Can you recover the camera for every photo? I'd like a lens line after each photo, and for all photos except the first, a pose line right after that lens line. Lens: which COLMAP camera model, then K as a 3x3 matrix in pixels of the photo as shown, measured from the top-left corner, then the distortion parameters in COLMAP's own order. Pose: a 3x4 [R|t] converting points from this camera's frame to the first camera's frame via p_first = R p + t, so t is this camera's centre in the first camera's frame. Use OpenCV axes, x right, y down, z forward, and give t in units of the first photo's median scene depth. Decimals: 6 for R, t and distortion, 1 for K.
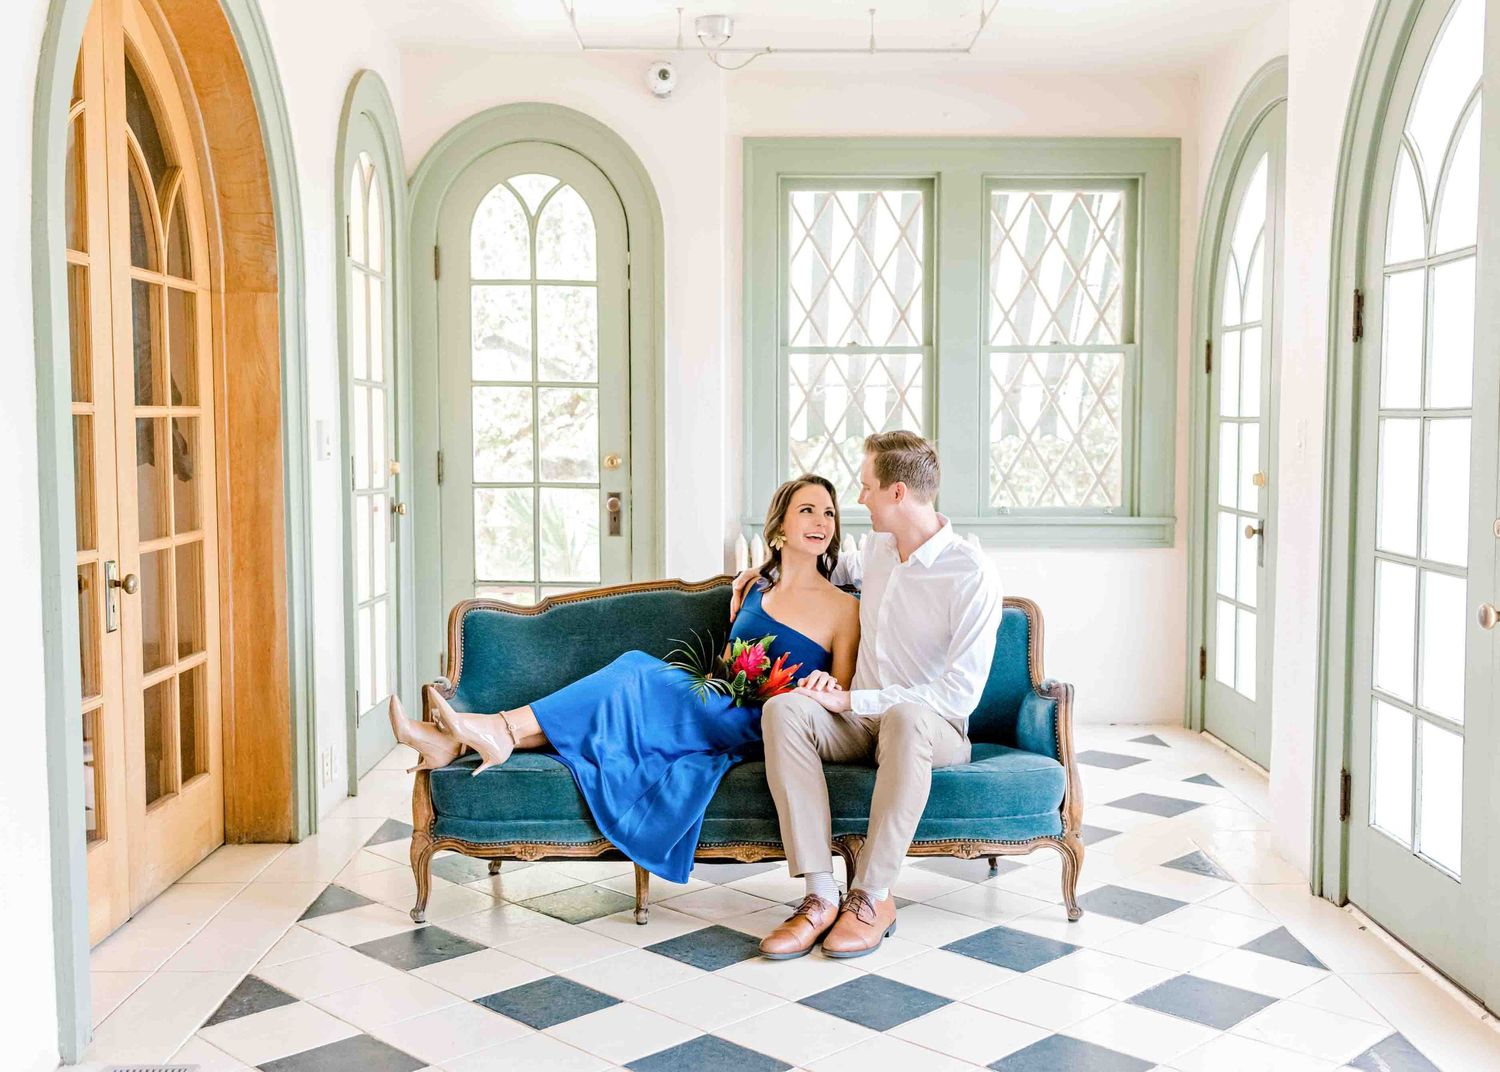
lens RADIAL K [[1537.8, 0, 750.0], [0, 1537.8, 536.0], [0, 0, 1]] dist [0.000154, -0.005016]
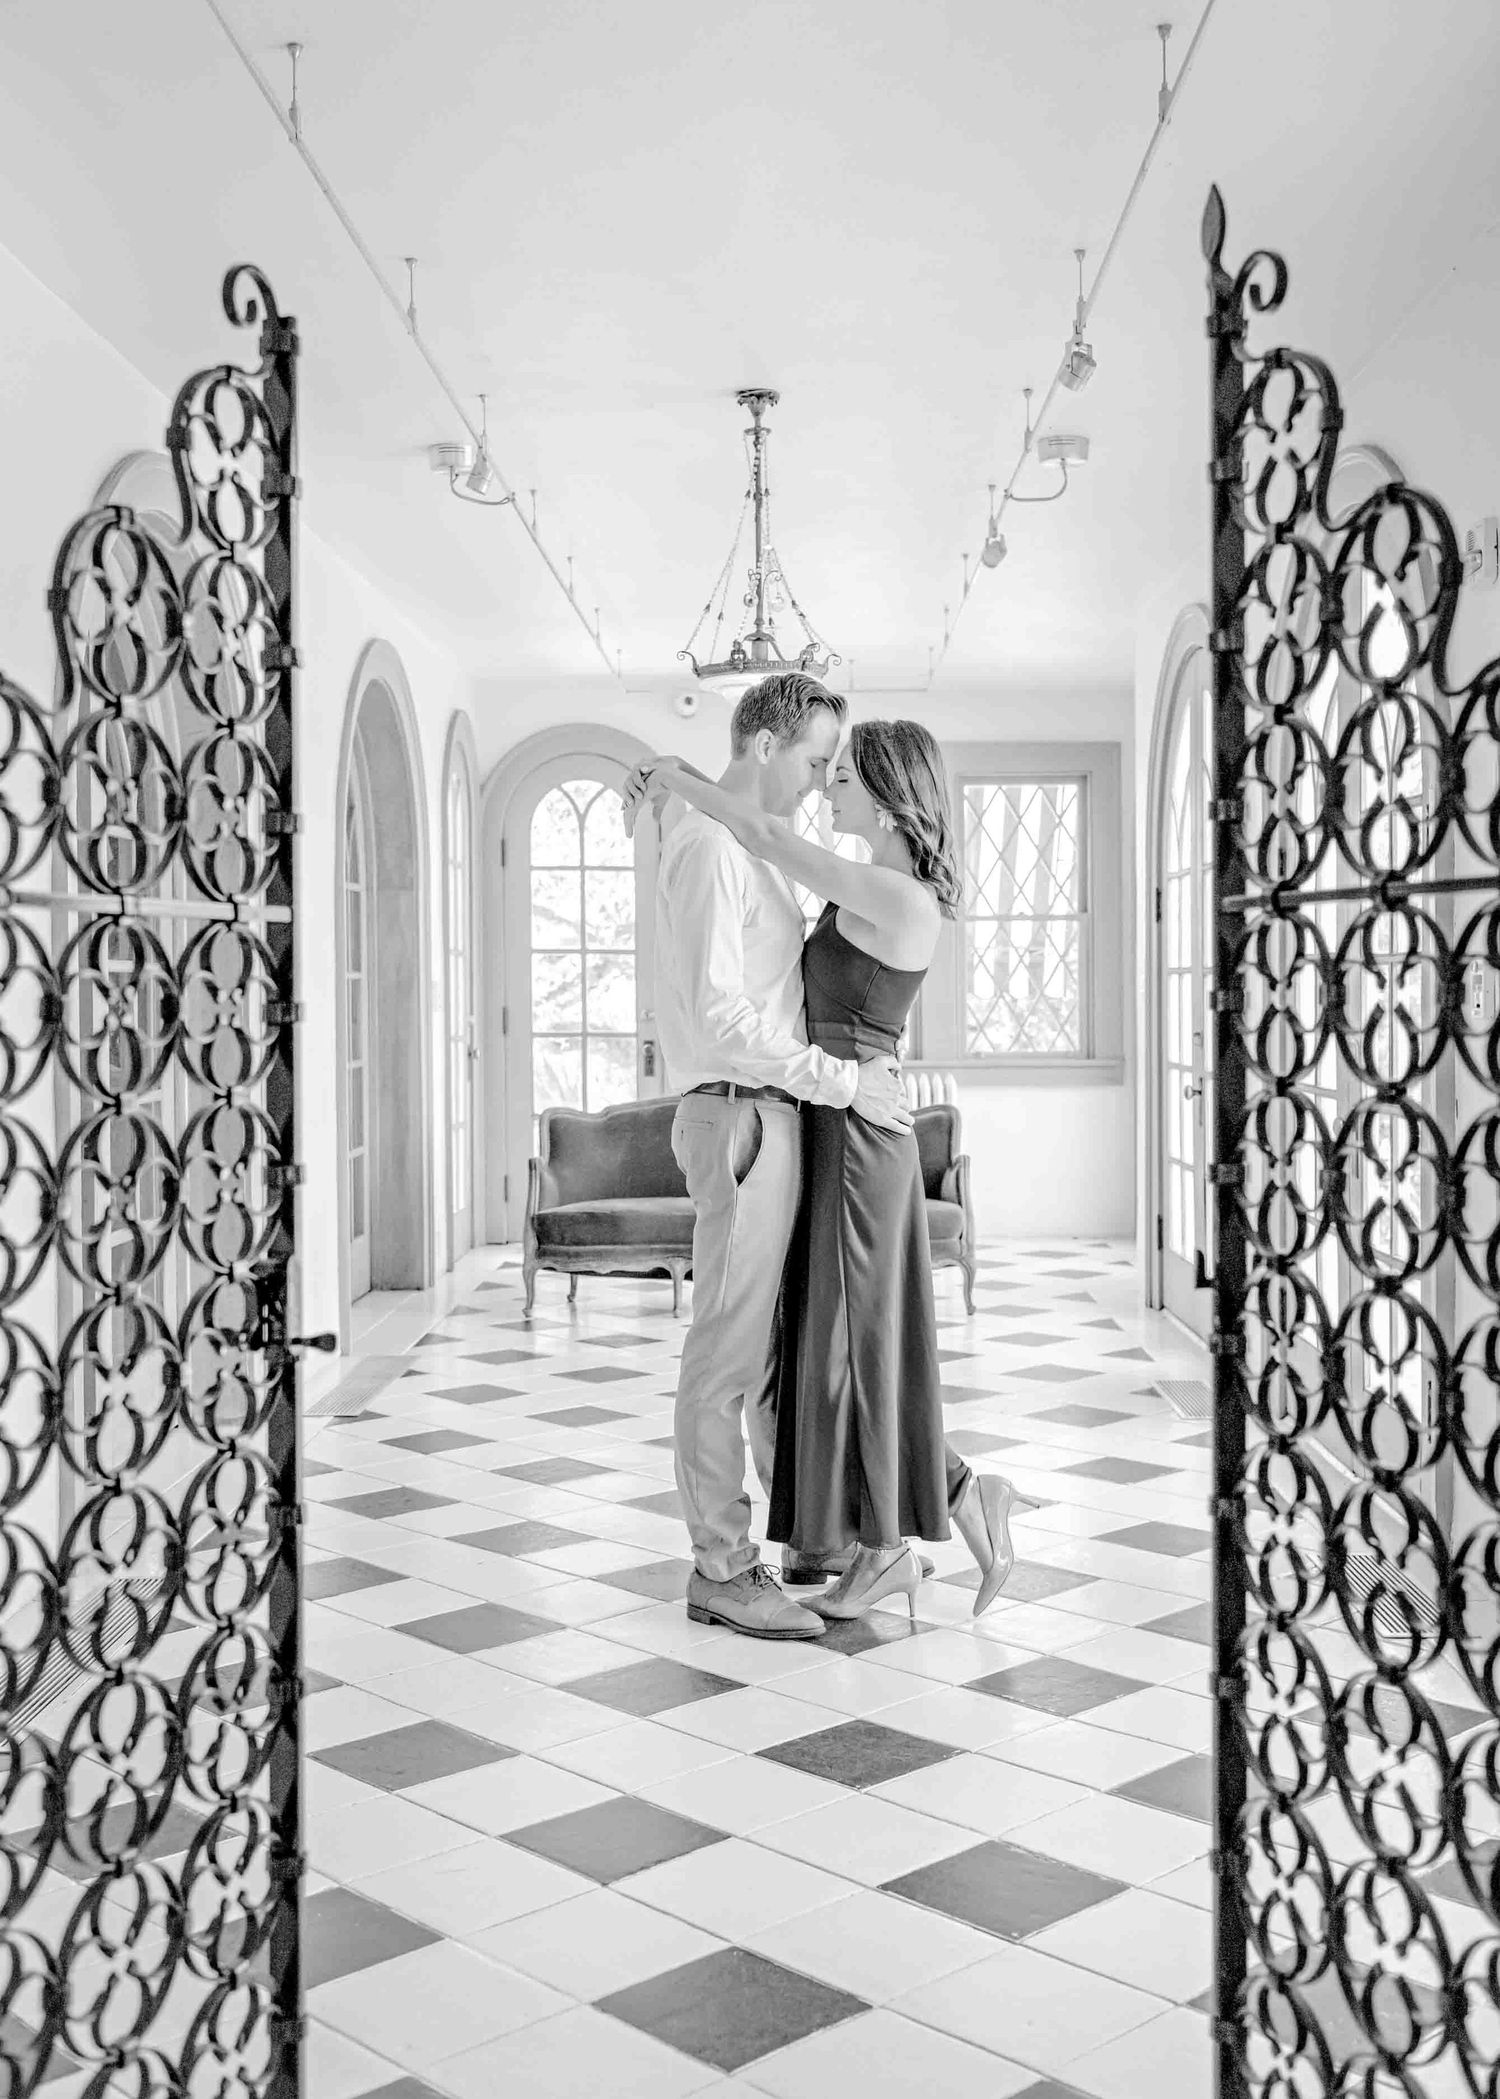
lens RADIAL K [[2152.9, 0, 750.0], [0, 2152.9, 1049.5], [0, 0, 1]] dist [0.000969, -0.003183]
pose [[0.999597, -0.005987, -0.027739, 0.053465], [0.004749, 0.998999, -0.044489, 0.077275], [0.027977, 0.044339, 0.998625, -0.969241]]
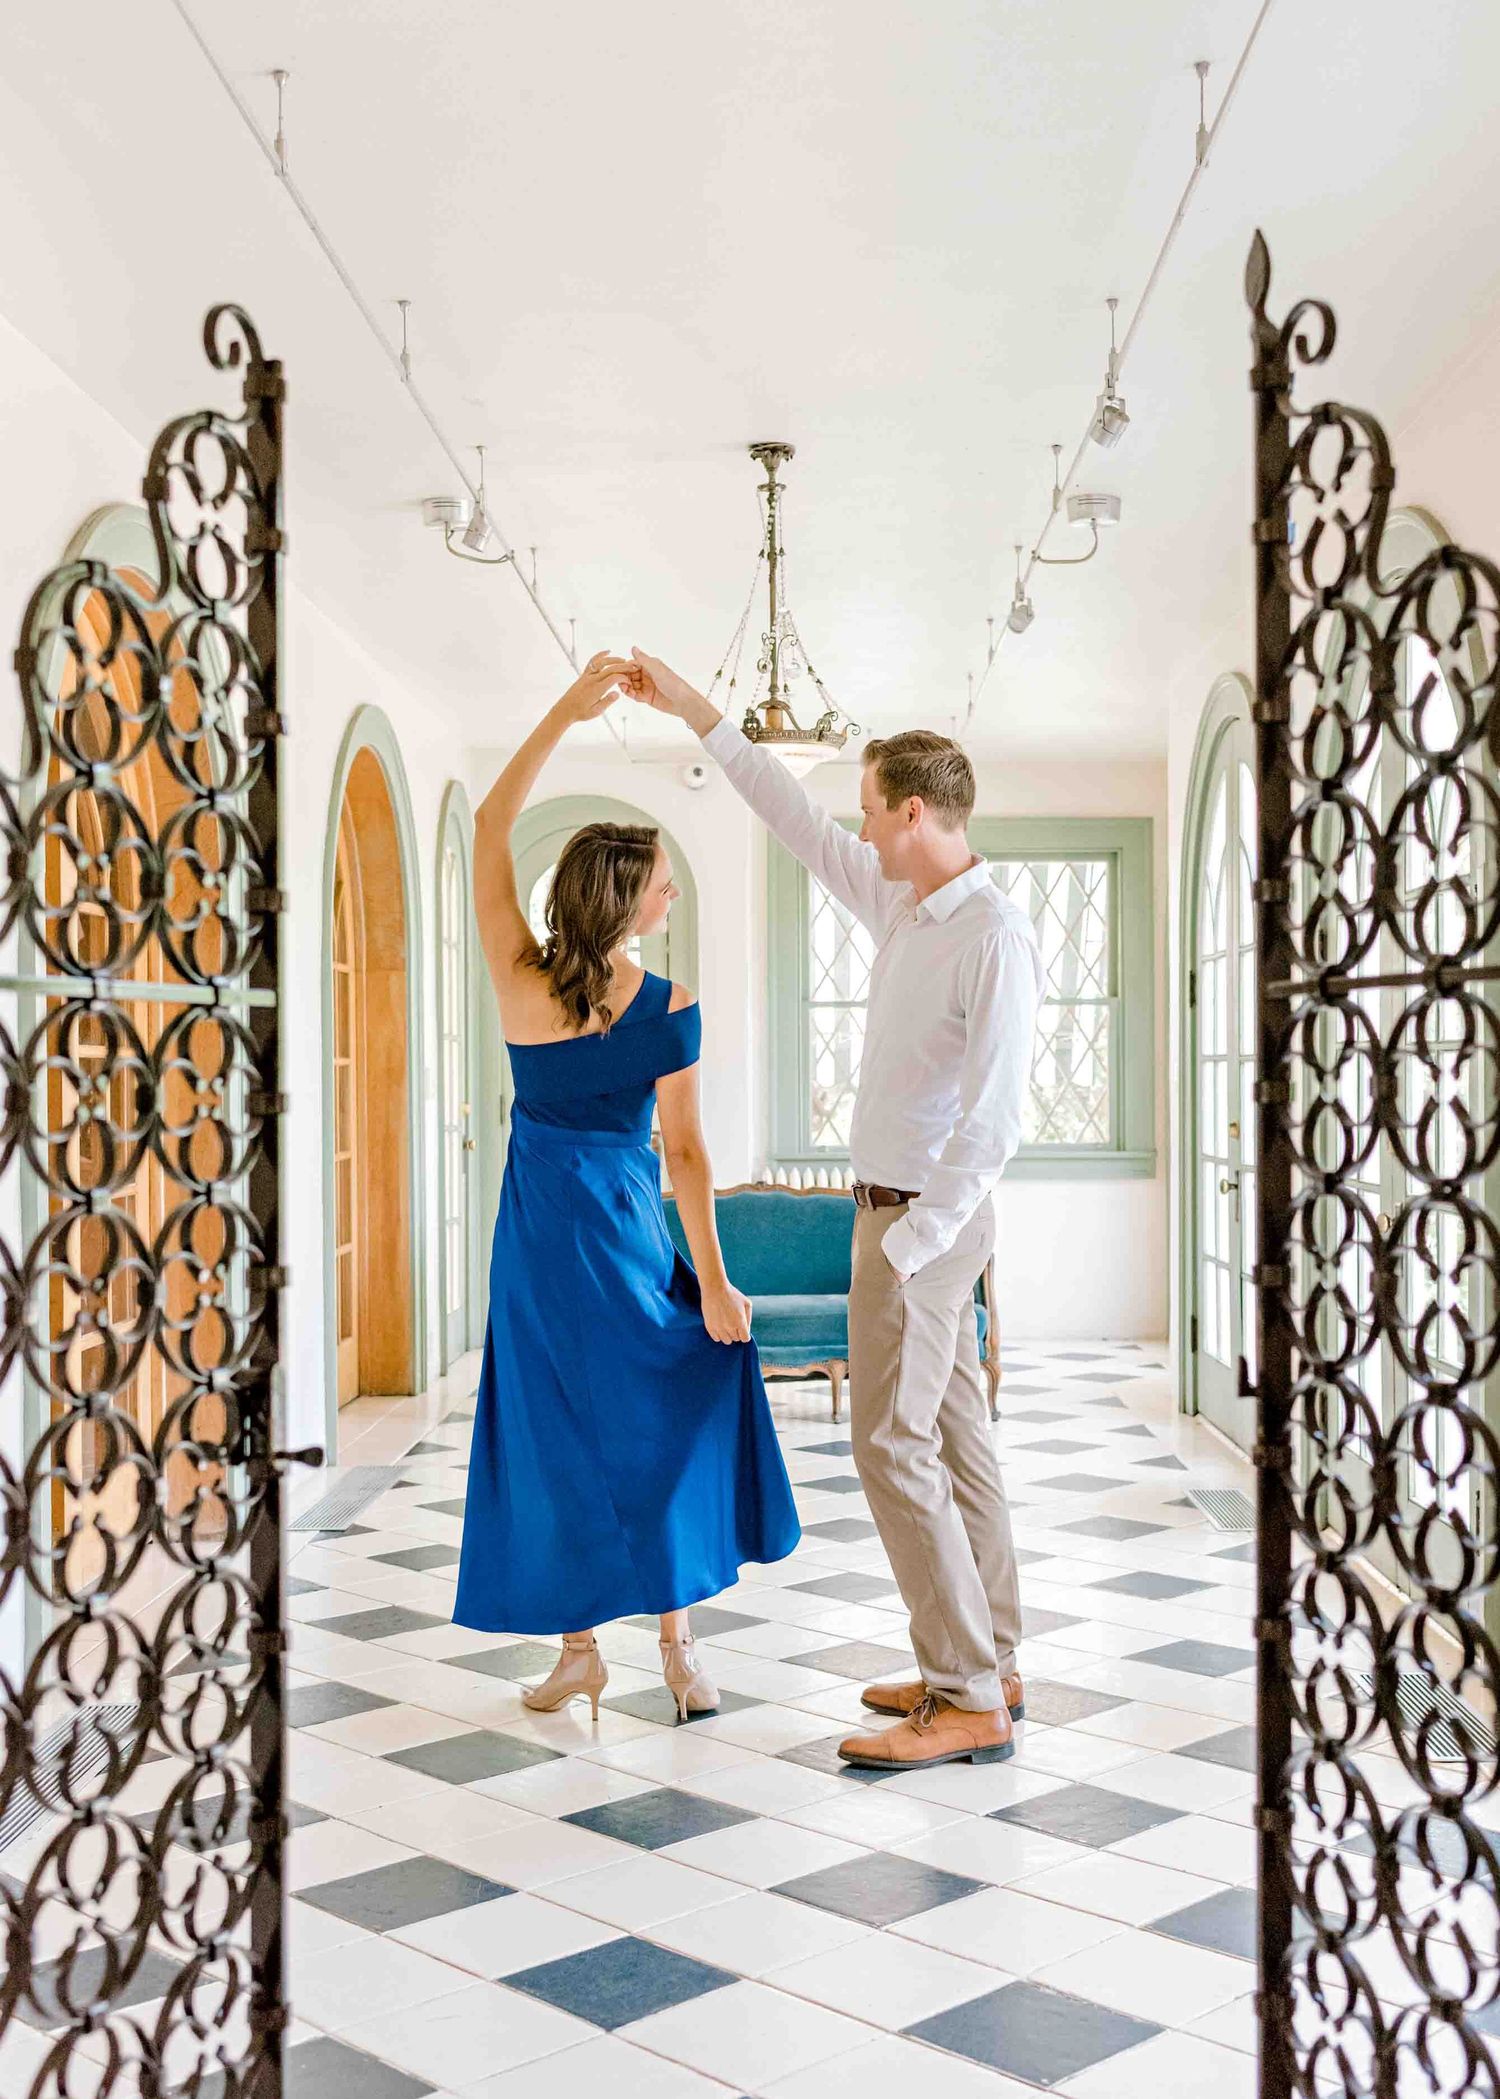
lens RADIAL K [[2271.7, 0, 814.1], [0, 2271.7, 1131.3], [0, 0, 1]] dist [-0.002489, 0.008487]
pose [[0.999978, -0.004983, -0.004326, 0.052045], [0.004769, 0.998832, -0.048084, 0.076199], [0.004561, 0.048062, 0.998834, -0.964700]]
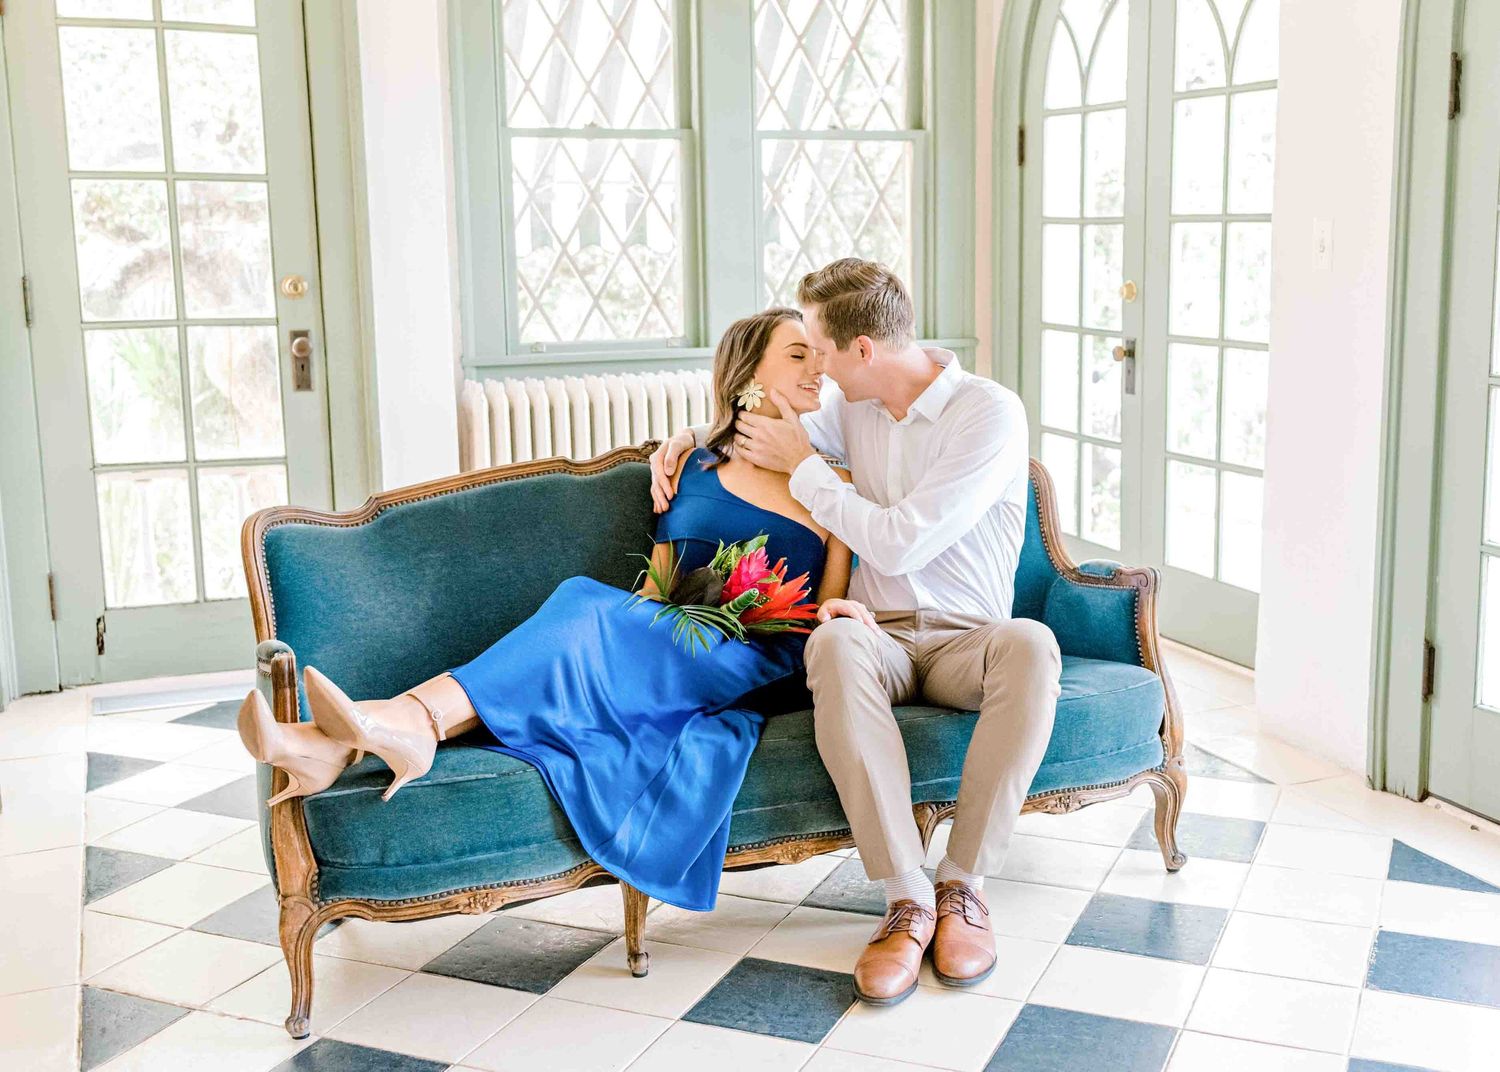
lens RADIAL K [[1644.2, 0, 810.1], [0, 1644.2, 501.5], [0, 0, 1]] dist [-0.007077, 0.002065]
pose [[0.923020, -0.070801, 0.378183, -0.231488], [0.036825, 0.994667, 0.096336, -0.019709], [-0.382987, -0.074994, 0.920705, 0.285063]]
